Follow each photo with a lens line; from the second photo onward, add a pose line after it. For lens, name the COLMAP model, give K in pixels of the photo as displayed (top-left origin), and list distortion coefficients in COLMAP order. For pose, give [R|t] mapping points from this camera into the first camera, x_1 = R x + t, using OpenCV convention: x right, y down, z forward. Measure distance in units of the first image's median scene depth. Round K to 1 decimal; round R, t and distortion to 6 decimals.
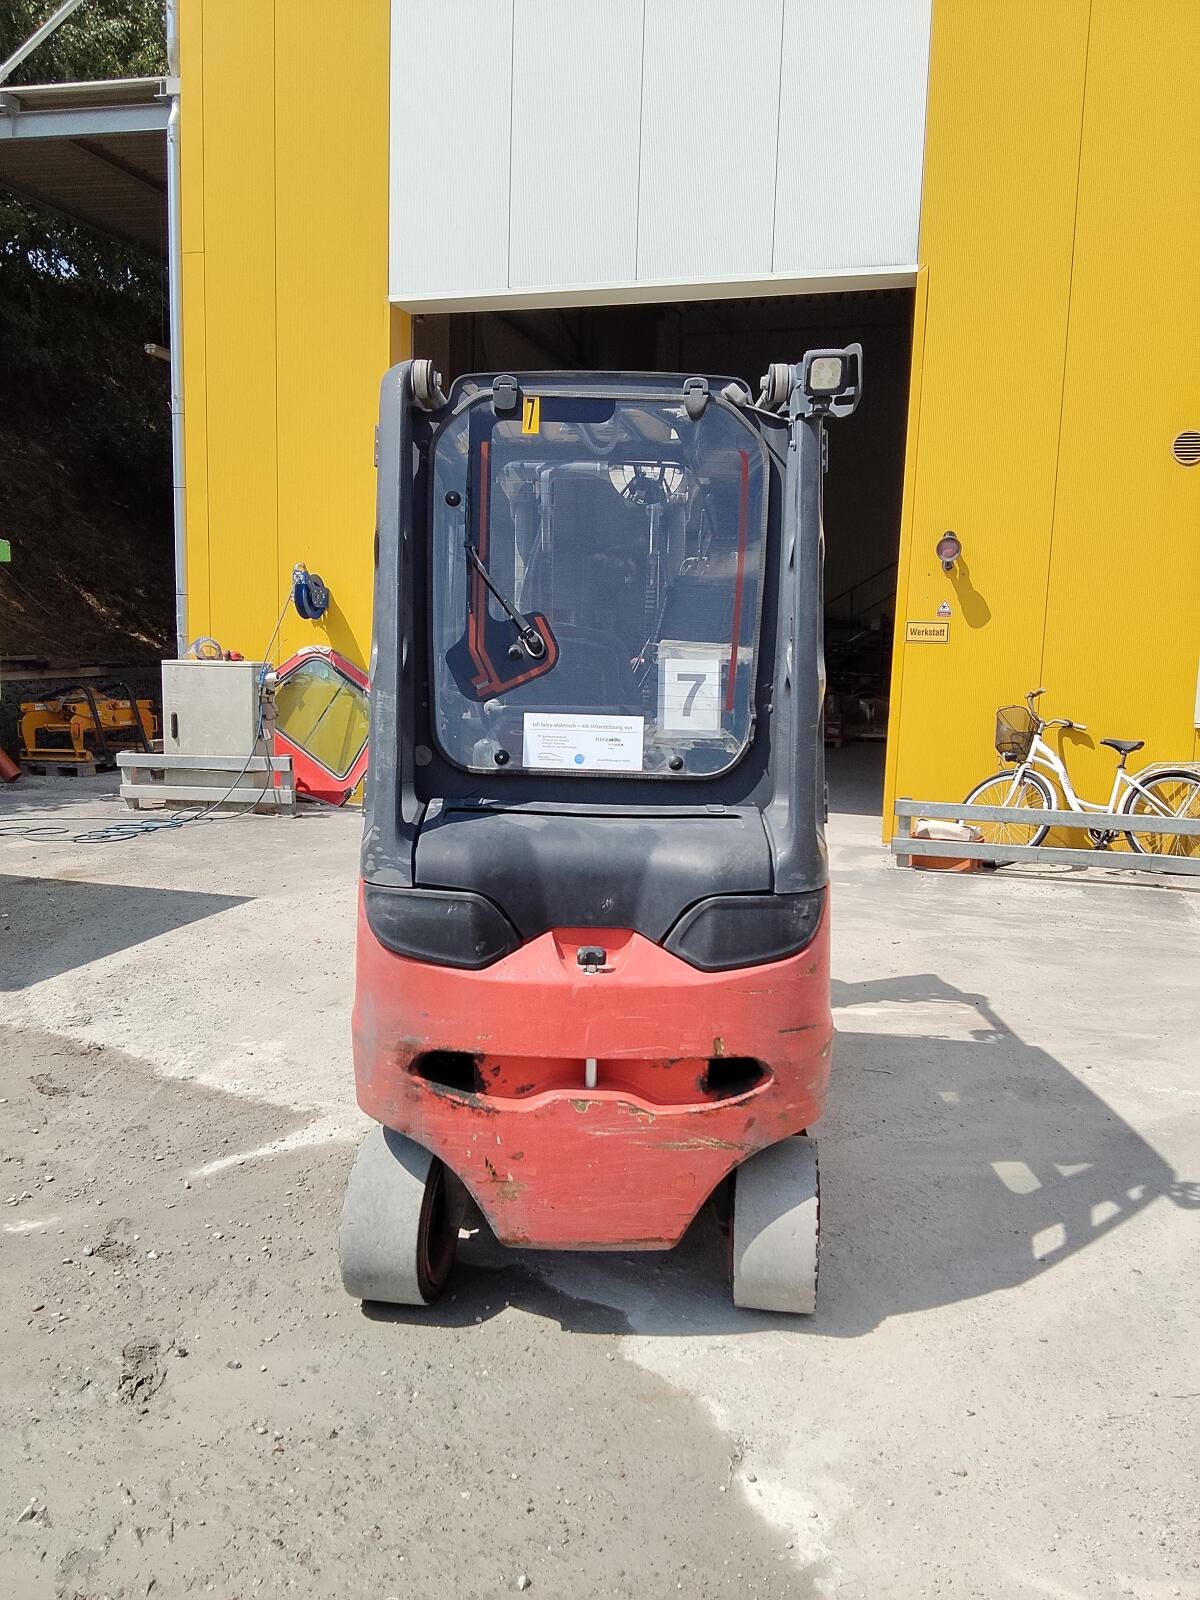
lens RADIAL K [[1217.6, 0, 588.7], [0, 1217.6, 799.1], [0, 0, 1]] dist [0.007074, -0.017774]
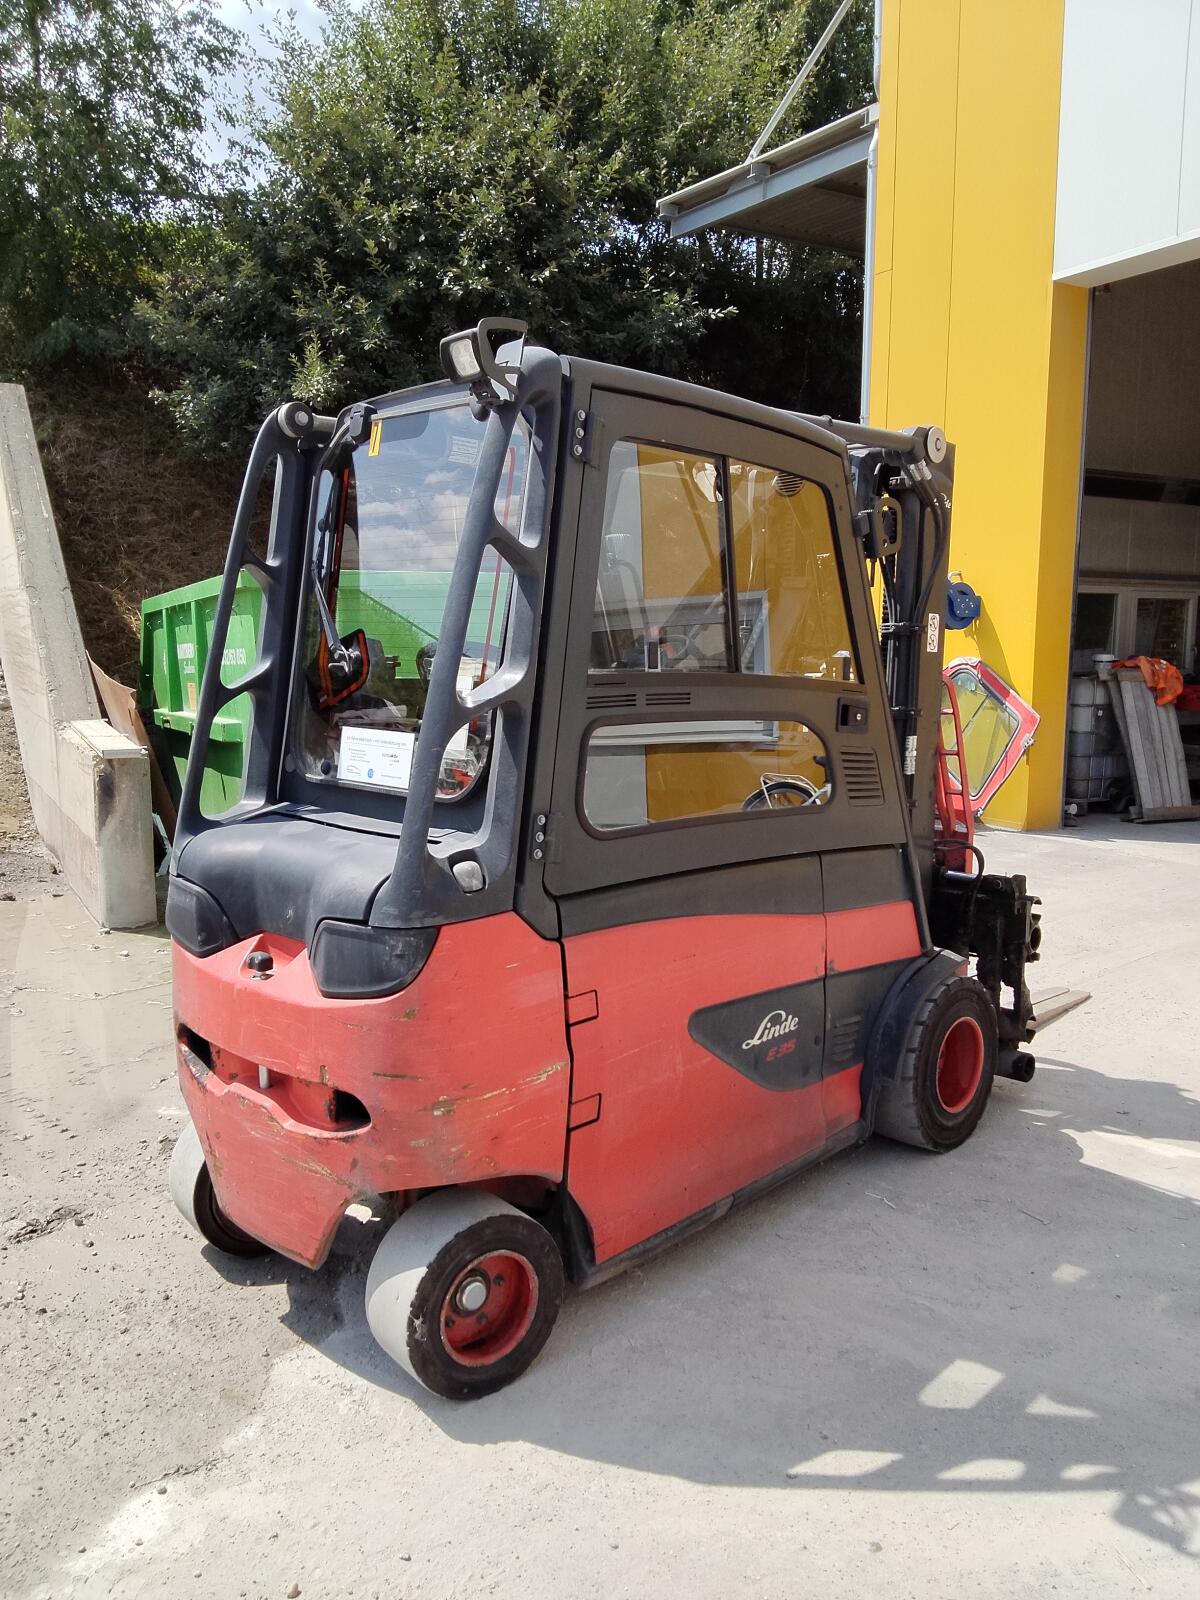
lens RADIAL K [[1217.6, 0, 598.1], [0, 1217.6, 805.6], [0, 0, 1]] dist [0.007074, -0.017774]
pose [[0.734251, 0.069771, -0.675283, 0.833590], [-0.072493, 0.997075, 0.024196, -0.045430], [0.674997, 0.031188, 0.737161, 0.390878]]
